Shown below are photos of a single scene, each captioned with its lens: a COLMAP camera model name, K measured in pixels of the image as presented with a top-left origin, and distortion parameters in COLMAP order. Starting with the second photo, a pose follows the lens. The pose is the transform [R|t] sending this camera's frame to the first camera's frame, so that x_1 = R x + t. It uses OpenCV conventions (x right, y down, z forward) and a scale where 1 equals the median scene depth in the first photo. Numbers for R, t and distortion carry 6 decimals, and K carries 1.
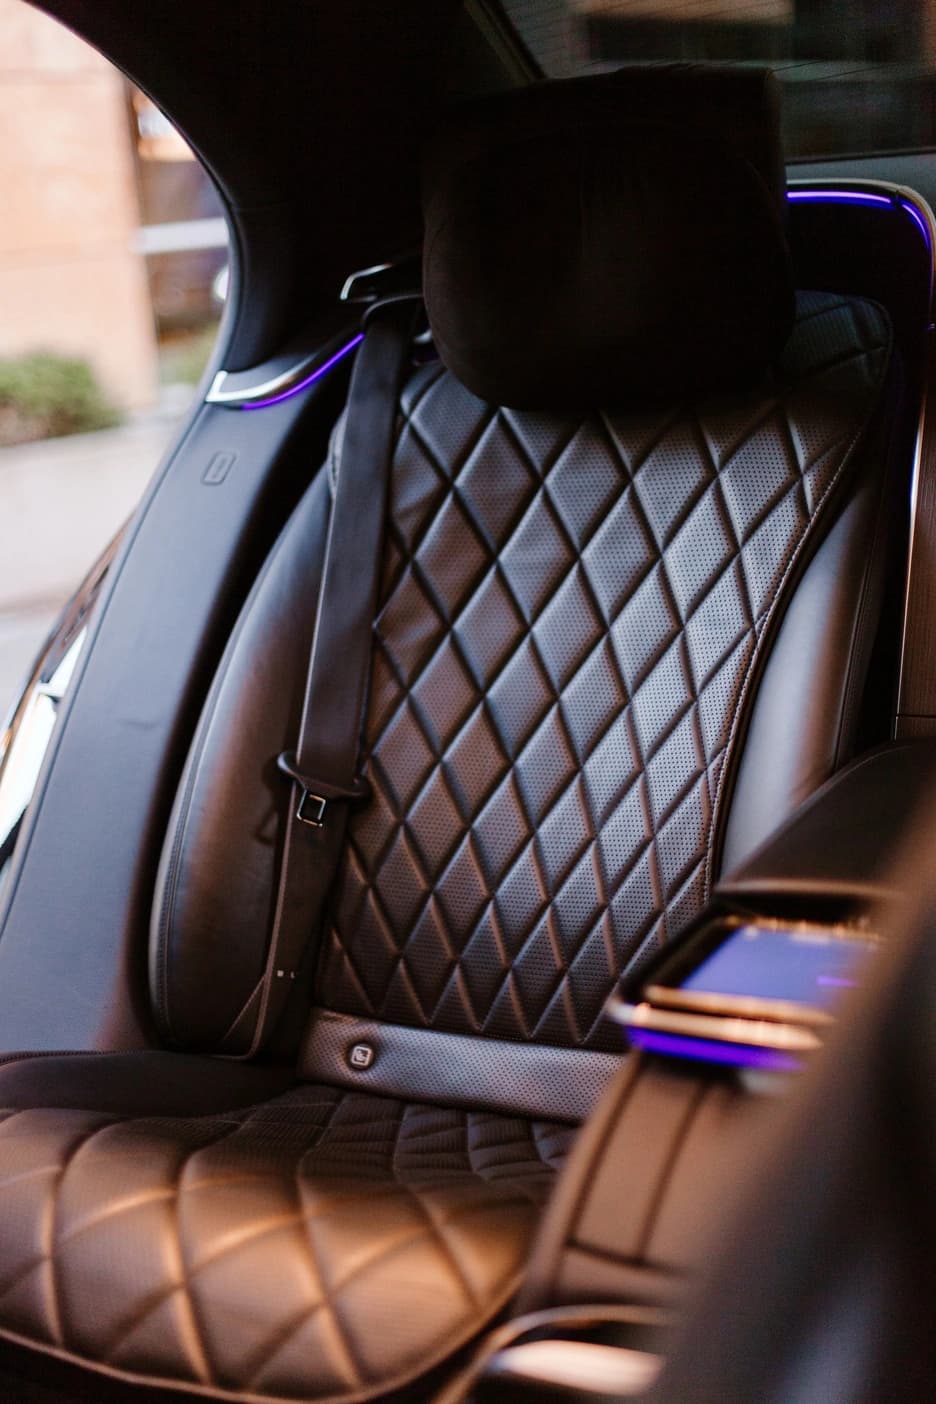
lens RADIAL K [[2181.5, 0, 410.0], [0, 2181.5, 704.5], [0, 0, 1]] dist [-0.019050, -0.084483]
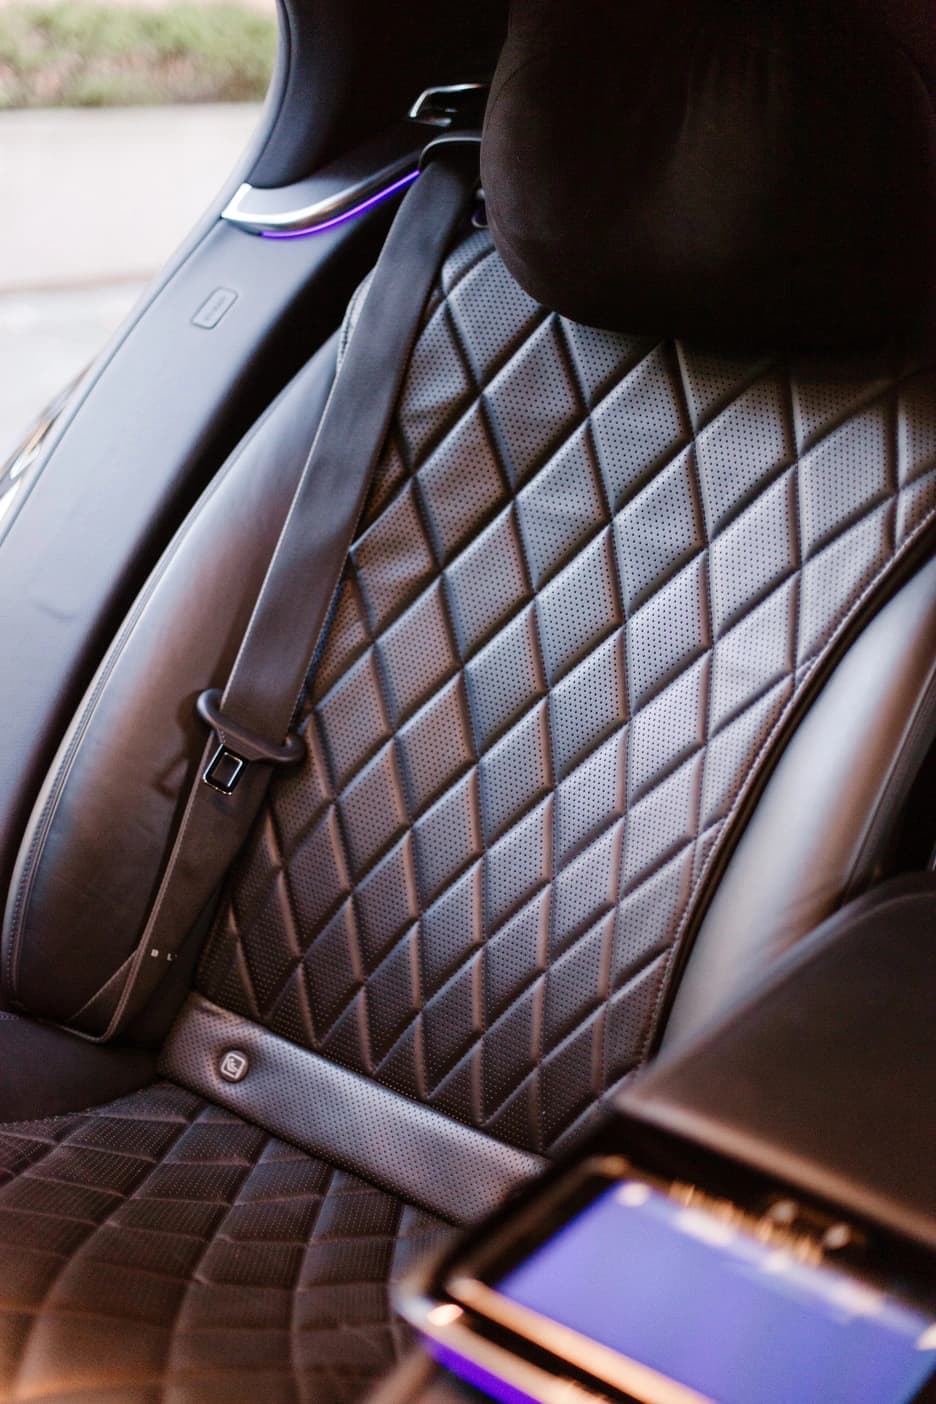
lens RADIAL K [[2181.5, 0, 410.0], [0, 2181.5, 704.5], [0, 0, 1]] dist [-0.019050, -0.084483]
pose [[0.979538, 0.191300, -0.062528, 0.068981], [-0.179385, 0.970729, 0.159707, -0.117718], [0.091250, -0.145222, 0.985182, 0.199108]]
